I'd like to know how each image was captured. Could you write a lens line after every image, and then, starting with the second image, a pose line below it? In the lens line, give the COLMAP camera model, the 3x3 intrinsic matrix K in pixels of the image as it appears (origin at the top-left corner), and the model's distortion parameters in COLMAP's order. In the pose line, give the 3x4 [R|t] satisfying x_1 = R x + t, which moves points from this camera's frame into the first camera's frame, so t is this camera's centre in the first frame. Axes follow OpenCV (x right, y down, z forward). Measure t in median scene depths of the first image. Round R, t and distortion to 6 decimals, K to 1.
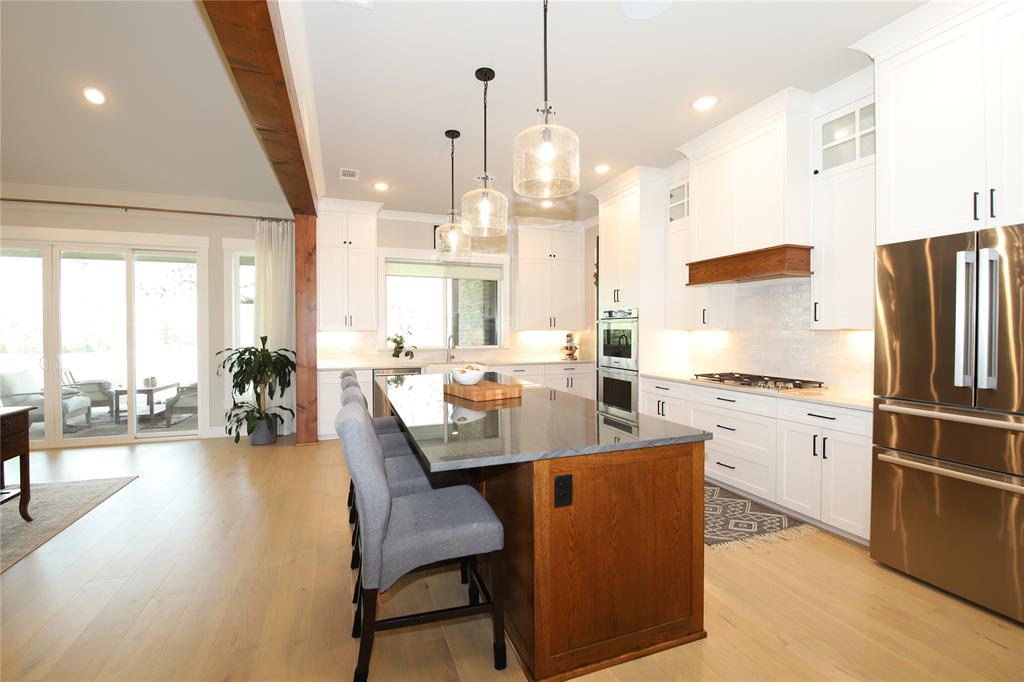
lens RADIAL K [[448.4, 0, 510.3], [0, 448.4, 339.4], [0, 0, 1]] dist [-0.005238, -0.000629]
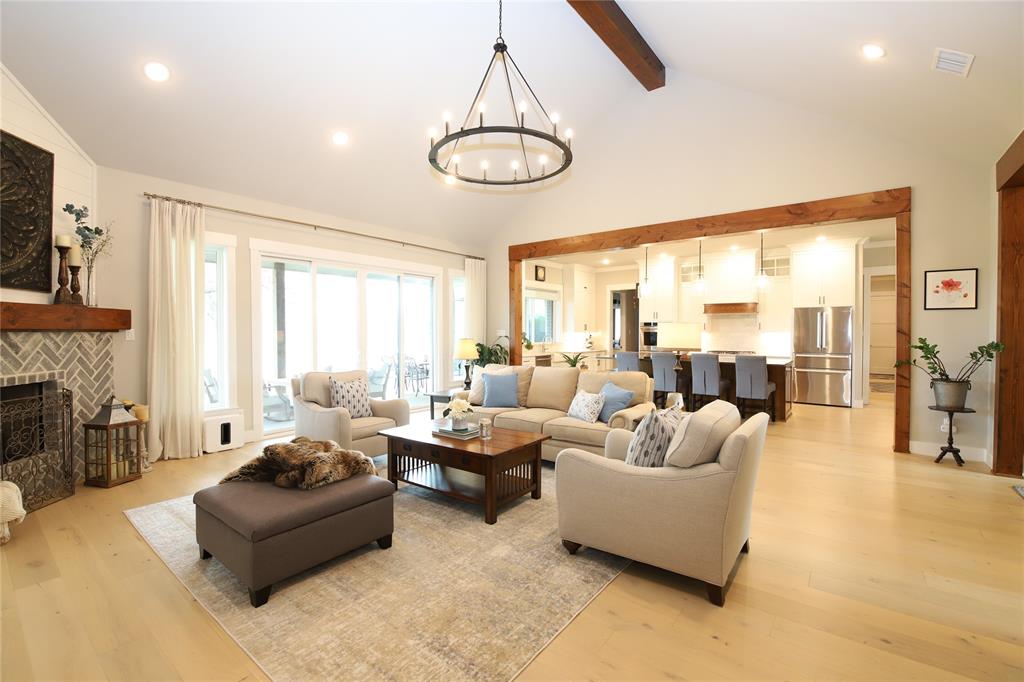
lens RADIAL K [[448.4, 0, 509.6], [0, 448.4, 336.9], [0, 0, 1]] dist [-0.005238, -0.000629]
pose [[0.847431, -0.005330, 0.530879, -1.357406], [0.009876, 0.999935, -0.005727, 0.004923], [-0.530814, 0.010096, 0.847428, -0.352945]]
